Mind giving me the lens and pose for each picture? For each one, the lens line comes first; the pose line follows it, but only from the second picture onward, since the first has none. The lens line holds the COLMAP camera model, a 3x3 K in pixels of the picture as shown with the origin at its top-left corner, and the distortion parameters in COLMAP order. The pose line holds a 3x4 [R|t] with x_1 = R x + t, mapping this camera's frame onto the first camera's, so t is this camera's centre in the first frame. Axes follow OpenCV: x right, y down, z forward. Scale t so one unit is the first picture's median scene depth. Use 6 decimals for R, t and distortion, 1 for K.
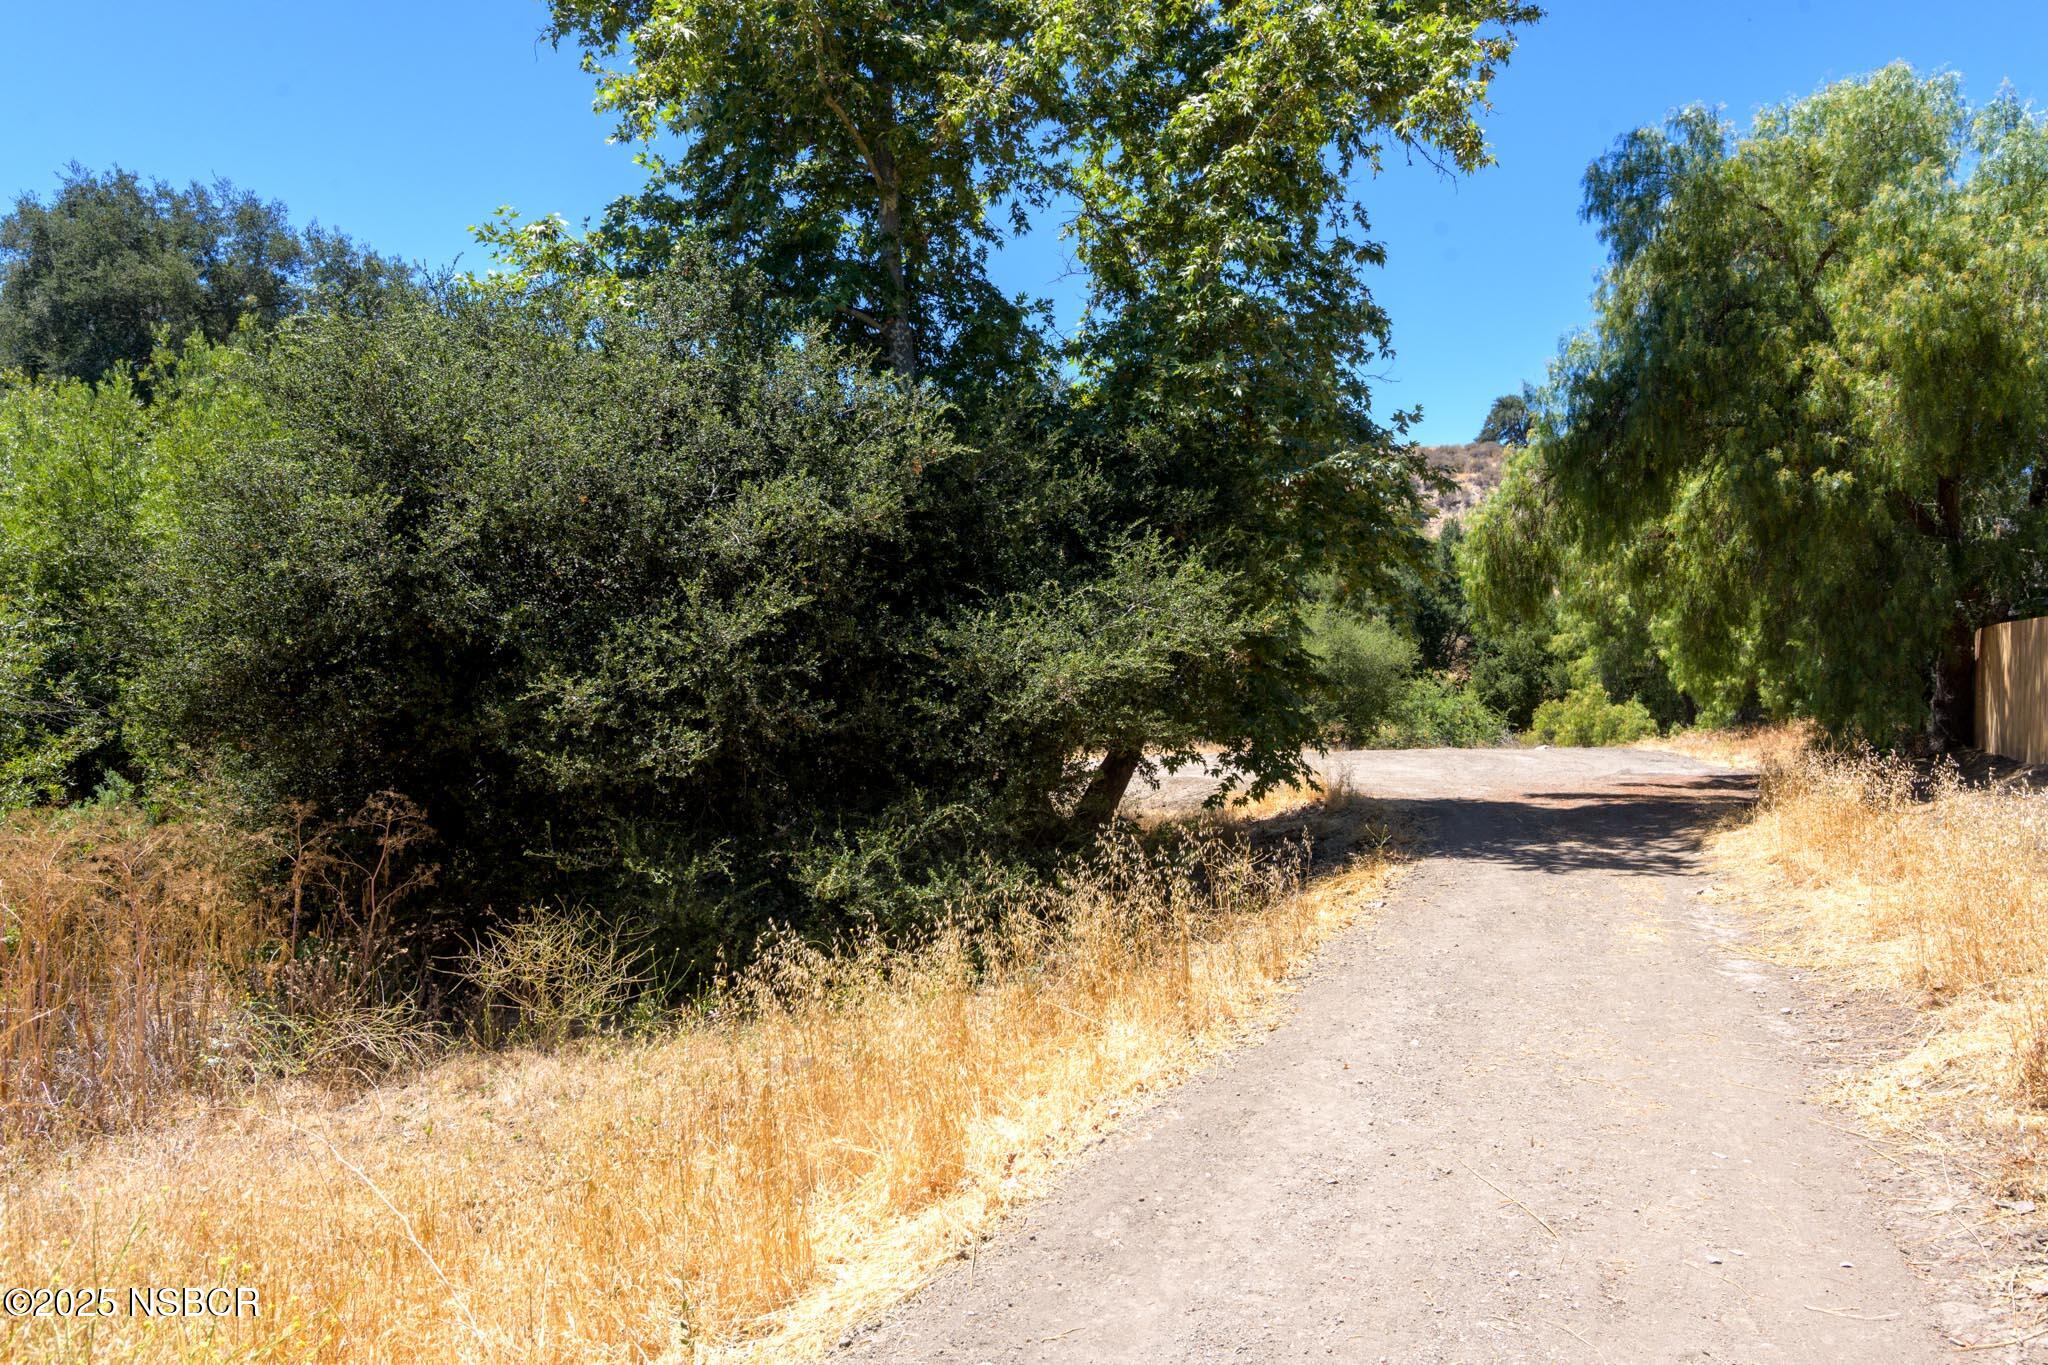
lens RADIAL K [[1175.3, 0, 1027.7], [0, 1175.3, 689.7], [0, 0, 1]] dist [0.002470, -0.006096]
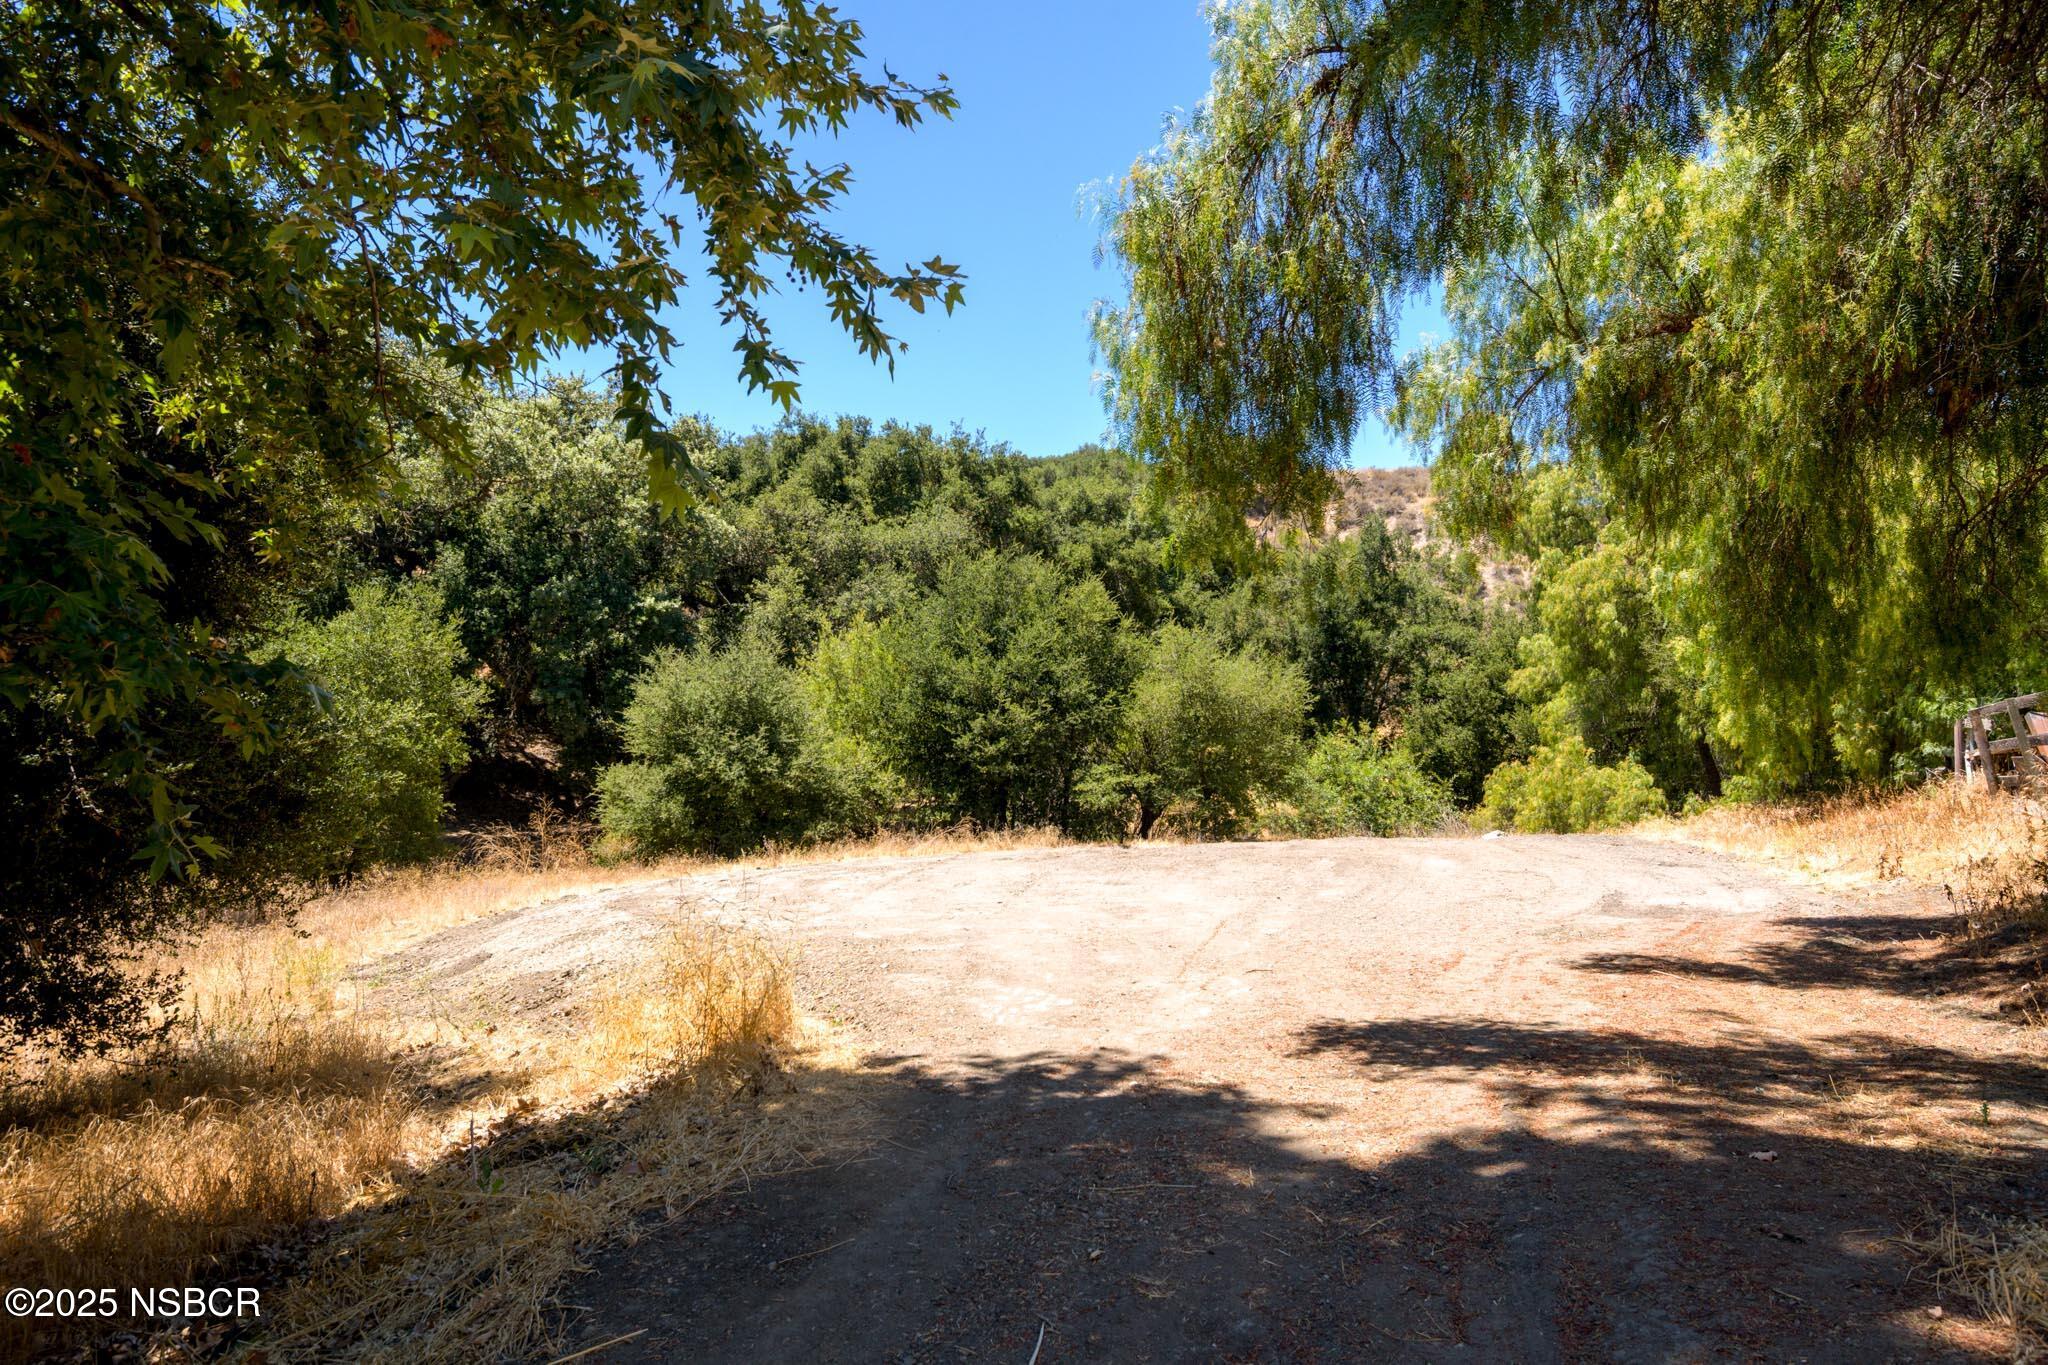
lens RADIAL K [[1319.1, 0, 1020.1], [0, 1319.1, 678.9], [0, 0, 1]] dist [0.005216, 0.000747]
pose [[0.999072, -0.008348, 0.042253, 0.132820], [0.010938, 0.998051, -0.061437, 0.004817], [-0.041658, 0.061843, 0.997216, 0.252634]]
